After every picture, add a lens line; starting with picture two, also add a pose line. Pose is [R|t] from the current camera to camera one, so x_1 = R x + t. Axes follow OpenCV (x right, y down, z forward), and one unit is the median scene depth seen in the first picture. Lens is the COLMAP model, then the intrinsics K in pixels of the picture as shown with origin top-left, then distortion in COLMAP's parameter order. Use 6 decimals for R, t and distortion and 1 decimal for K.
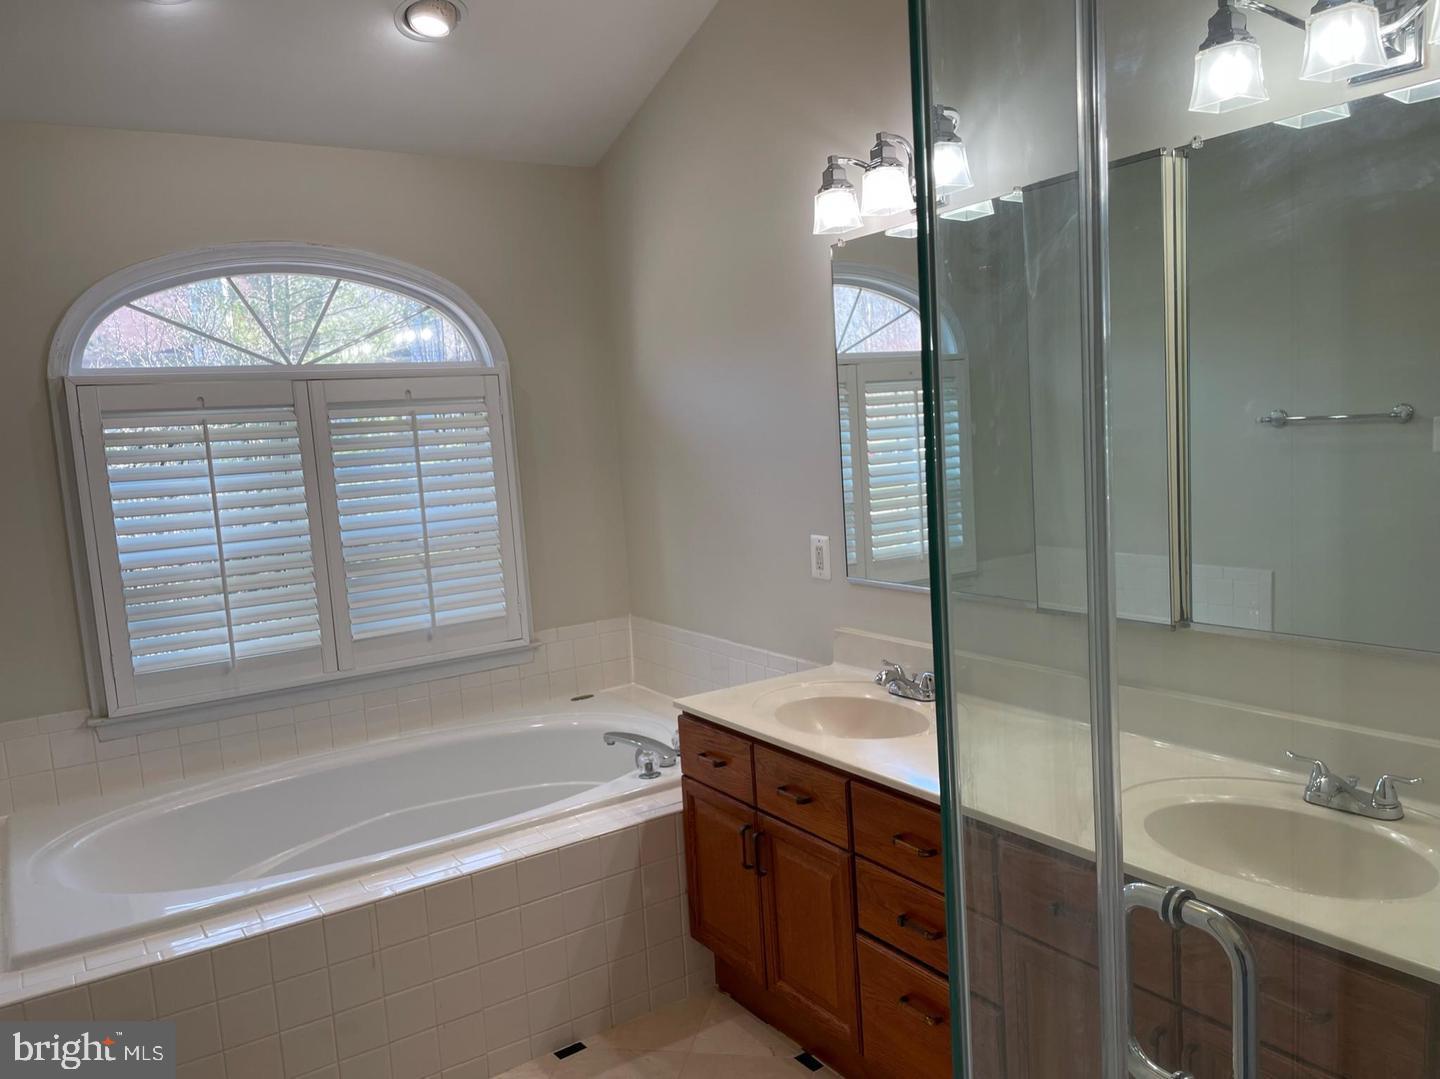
lens RADIAL K [[1096.1, 0, 734.3], [0, 1096.1, 541.8], [0, 0, 1]] dist [0.081695, -0.102518]
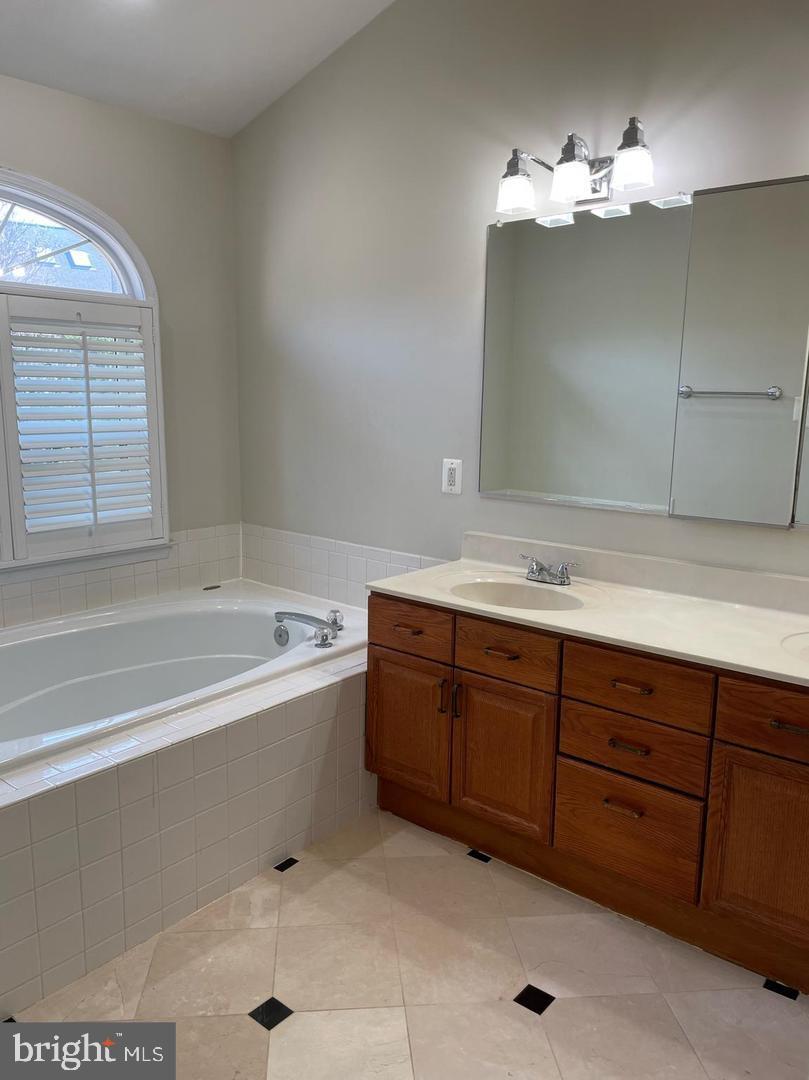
lens RADIAL K [[822.1, 0, 401.9], [0, 822.1, 540.3], [0, 0, 1]] dist [0.081695, -0.102518]
pose [[0.958375, 0.024273, 0.284479, -0.267401], [-0.042134, 0.997494, 0.056834, 0.039272], [-0.282387, -0.066455, 0.956996, 0.098947]]
